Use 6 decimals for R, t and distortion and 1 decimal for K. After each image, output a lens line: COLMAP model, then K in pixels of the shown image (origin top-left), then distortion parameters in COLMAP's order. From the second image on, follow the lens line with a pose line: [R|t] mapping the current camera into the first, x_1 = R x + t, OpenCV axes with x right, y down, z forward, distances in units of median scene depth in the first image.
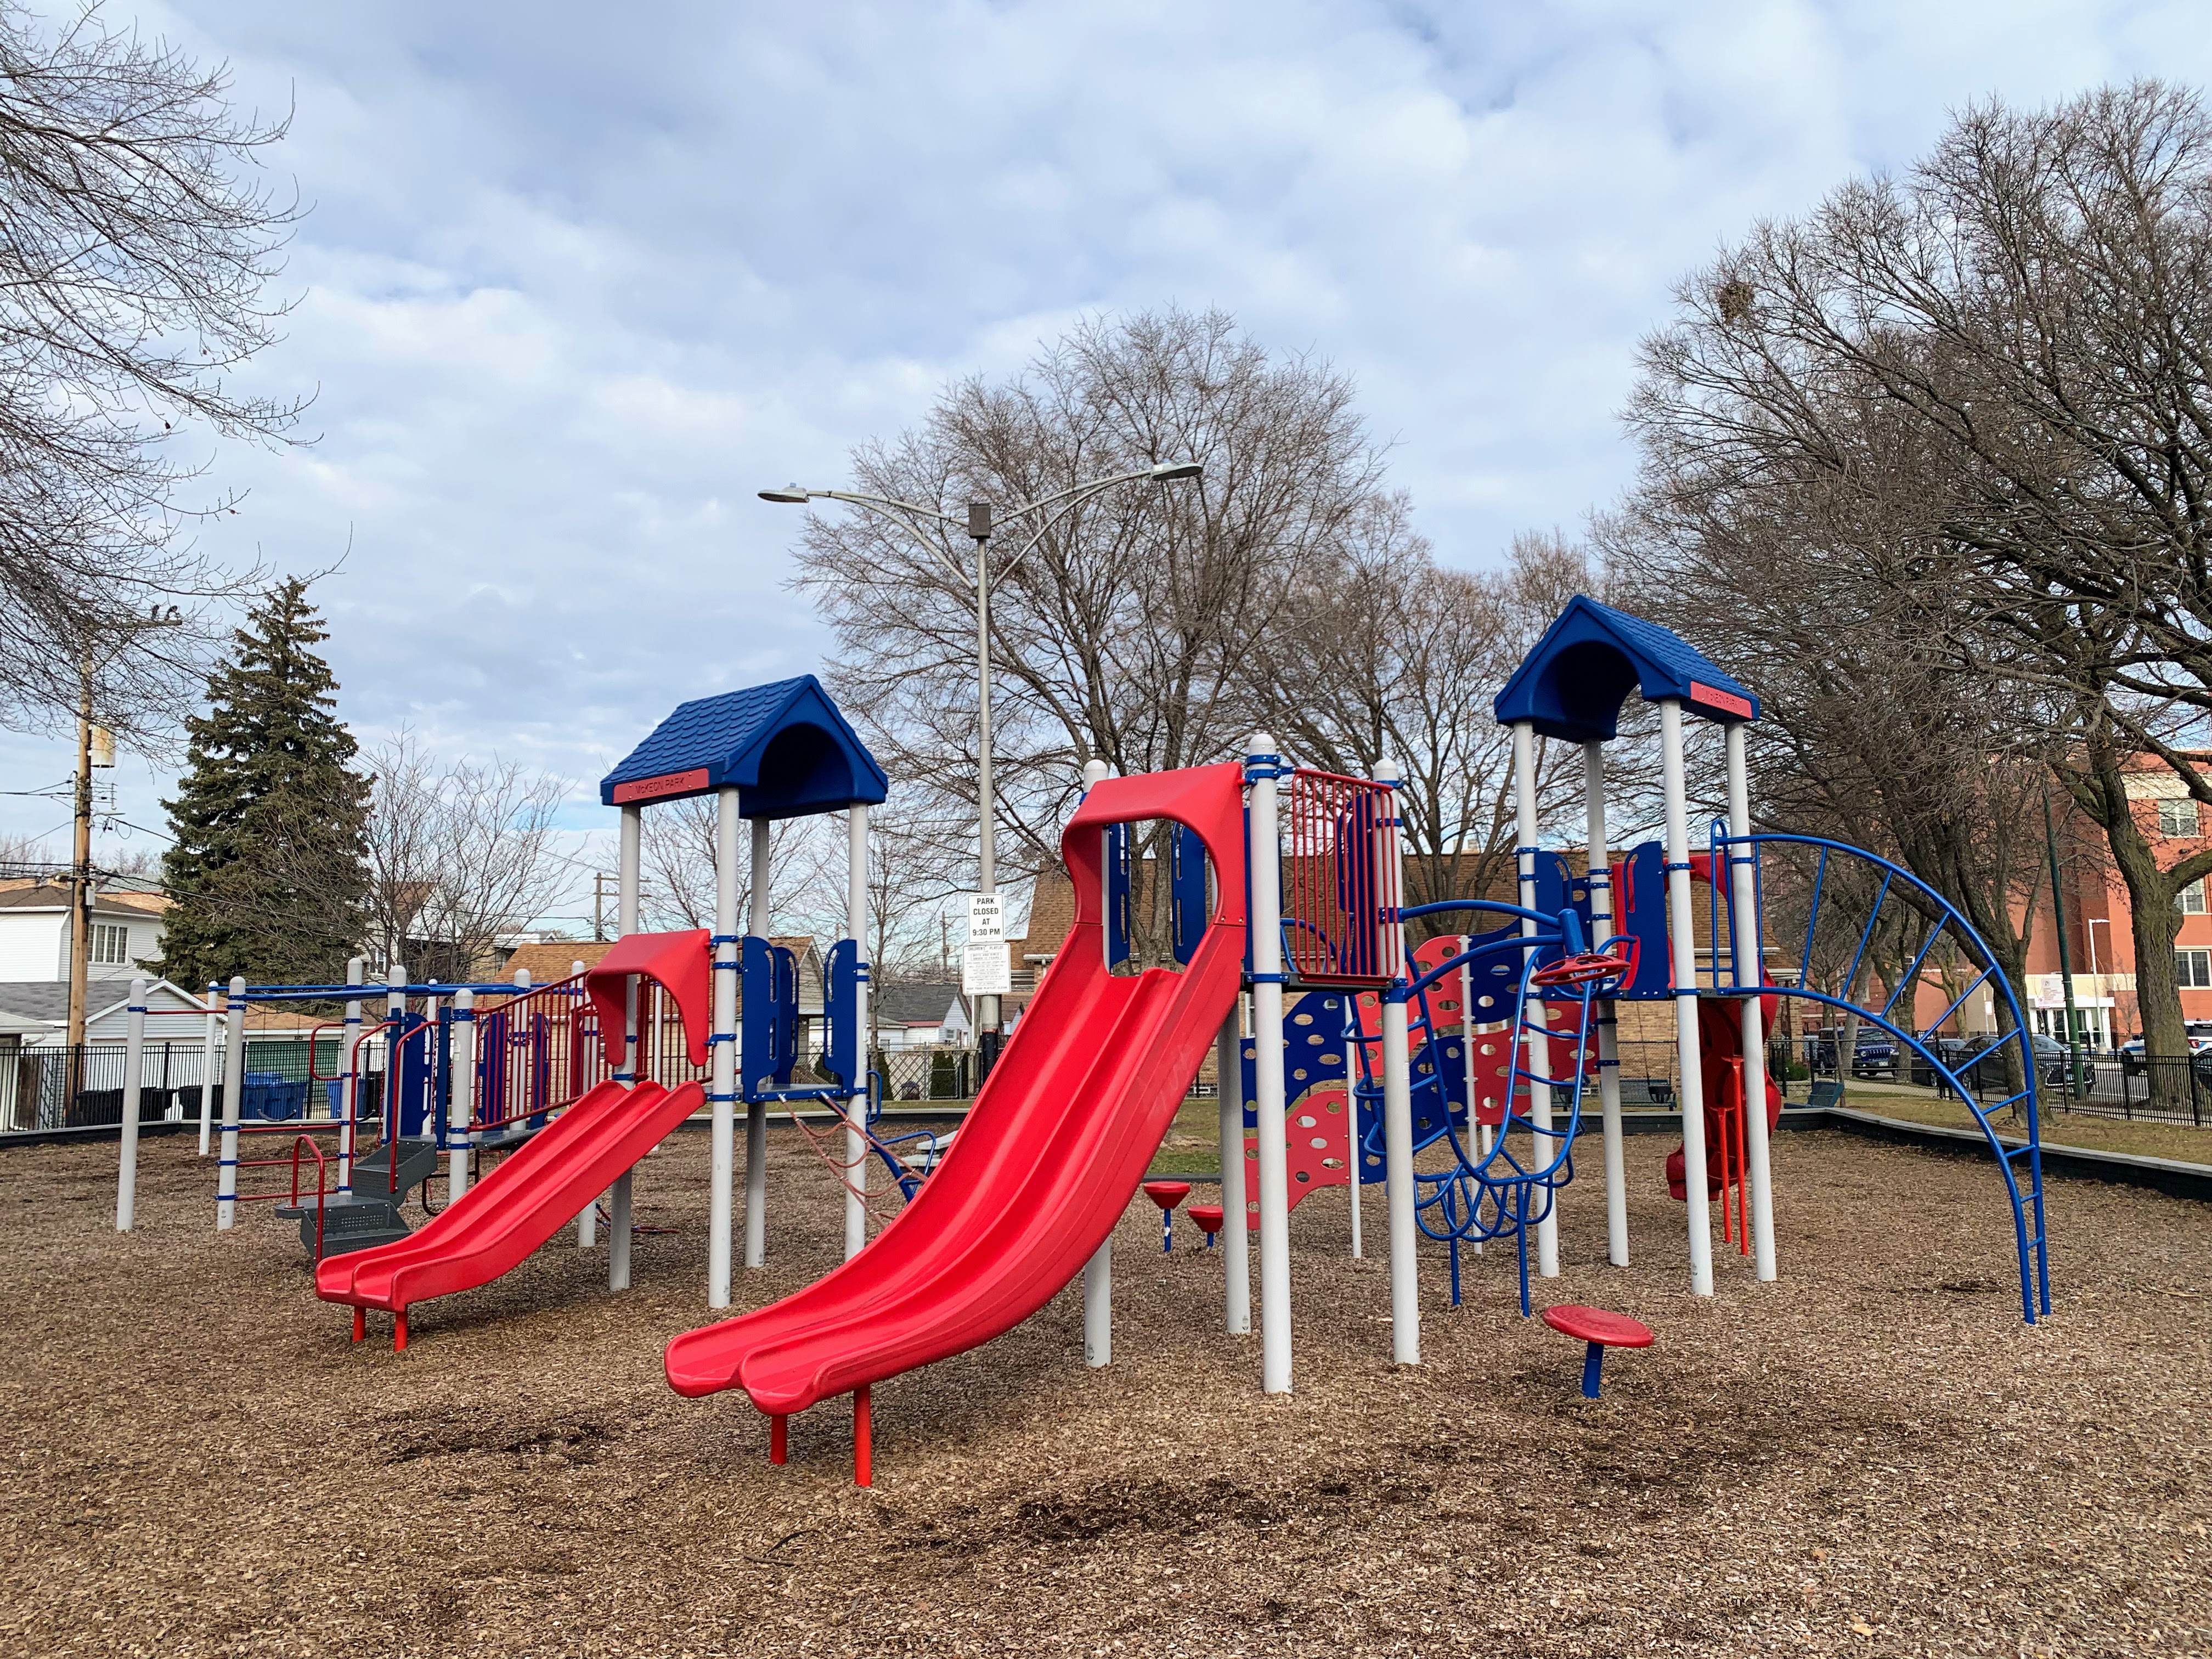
lens RADIAL K [[1656.6, 0, 1112.2], [0, 1656.6, 850.7], [0, 0, 1]] dist [0.046069, -0.066042]
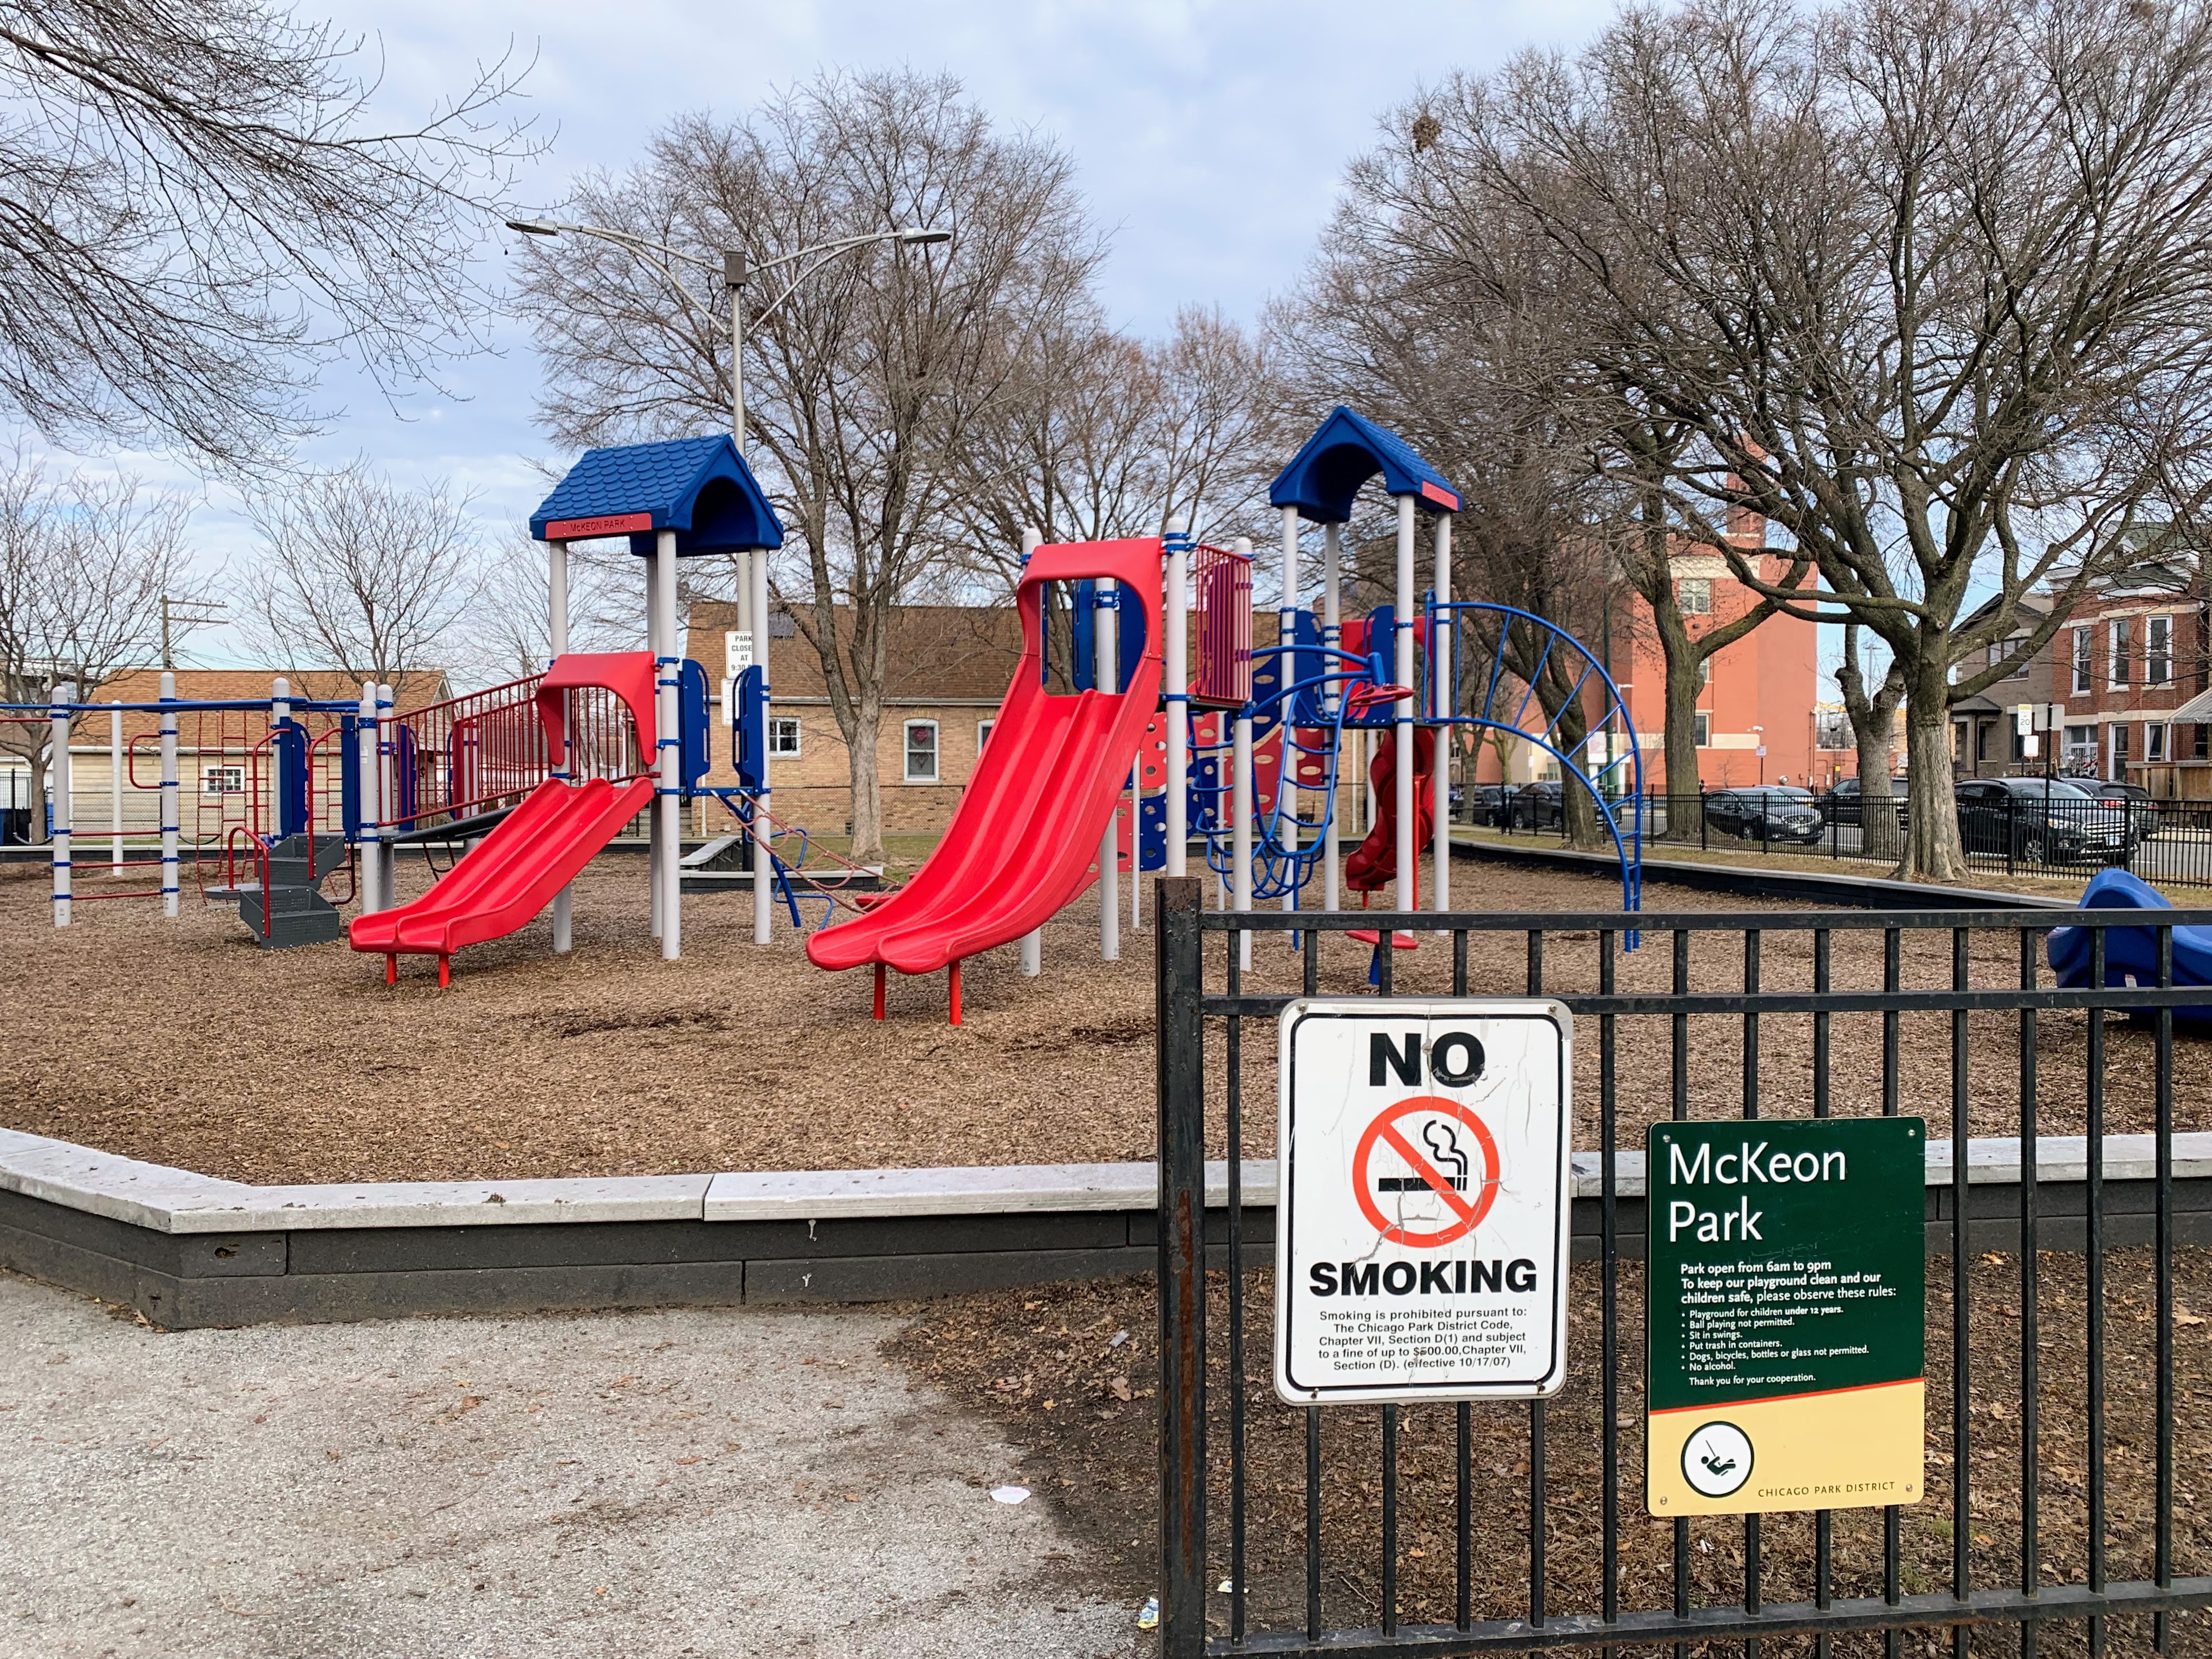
lens RADIAL K [[1677.0, 0, 1106.0], [0, 1677.0, 829.5], [0, 0, 1]] dist [0.096732, -0.183205]
pose [[0.970676, 0.003028, 0.240372, -0.172189], [-0.035655, 0.990674, 0.131503, 0.002314], [-0.237732, -0.136218, 0.961732, -0.202012]]
